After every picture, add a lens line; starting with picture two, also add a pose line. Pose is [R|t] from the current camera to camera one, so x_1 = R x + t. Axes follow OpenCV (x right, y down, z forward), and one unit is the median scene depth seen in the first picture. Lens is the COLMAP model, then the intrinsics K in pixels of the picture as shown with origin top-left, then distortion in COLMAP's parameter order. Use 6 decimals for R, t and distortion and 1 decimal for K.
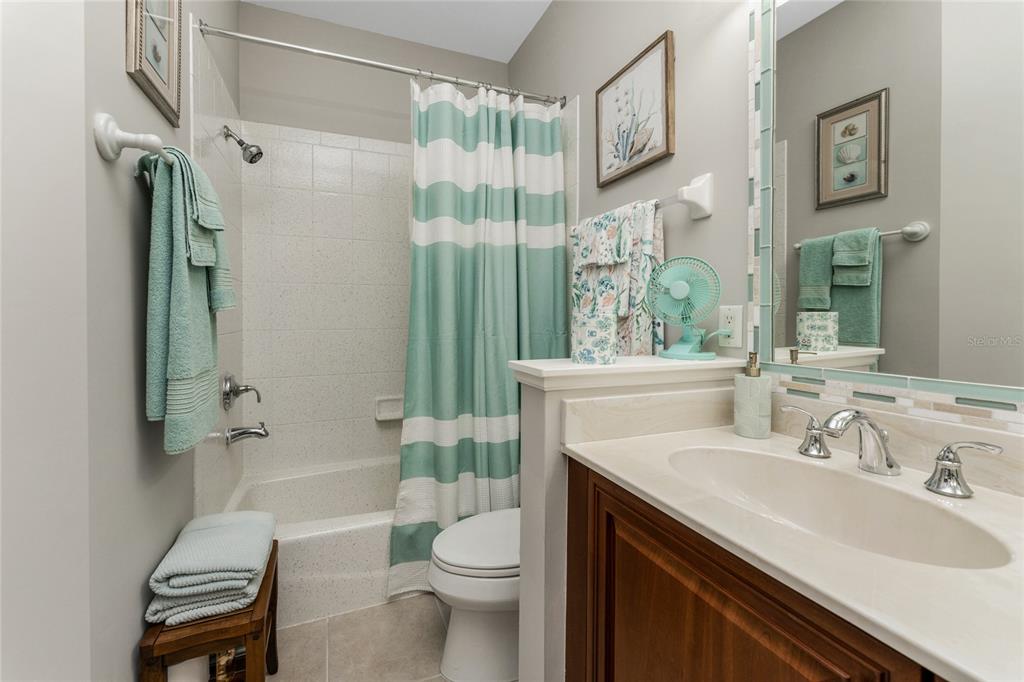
lens RADIAL K [[411.1, 0, 524.4], [0, 411.1, 322.0], [0, 0, 1]] dist [0.000228, -0.001105]
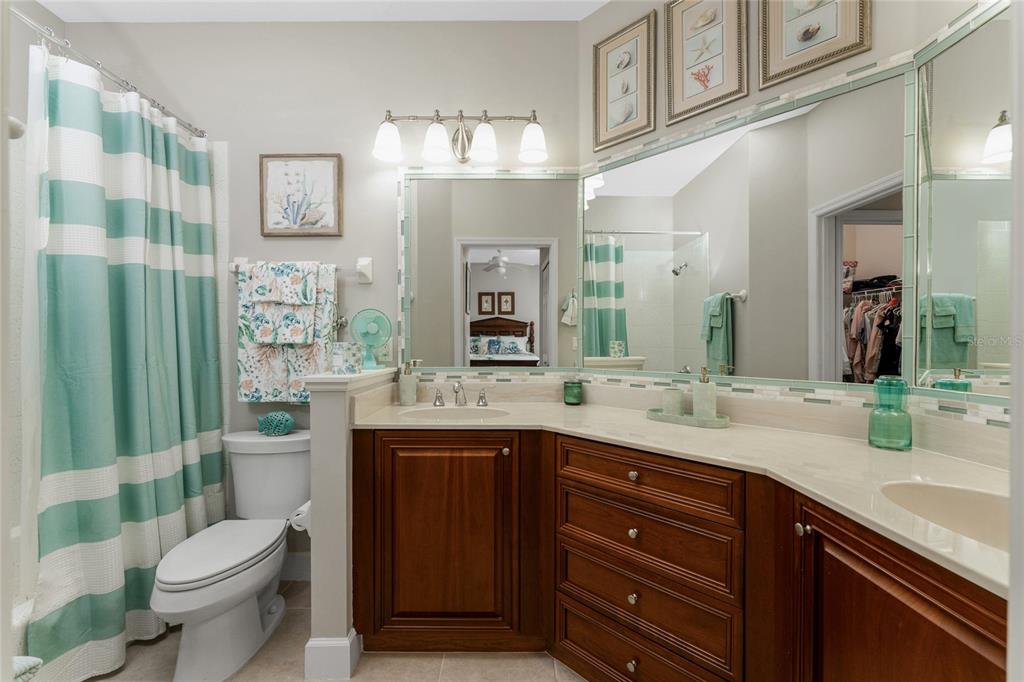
lens RADIAL K [[411.1, 0, 509.9], [0, 411.1, 342.6], [0, 0, 1]] dist [0.000228, -0.001105]
pose [[0.362915, -0.001713, 0.931821, -0.762728], [0.014159, 0.999893, -0.003676, -0.003824], [-0.931715, 0.014528, 0.362900, -0.108171]]
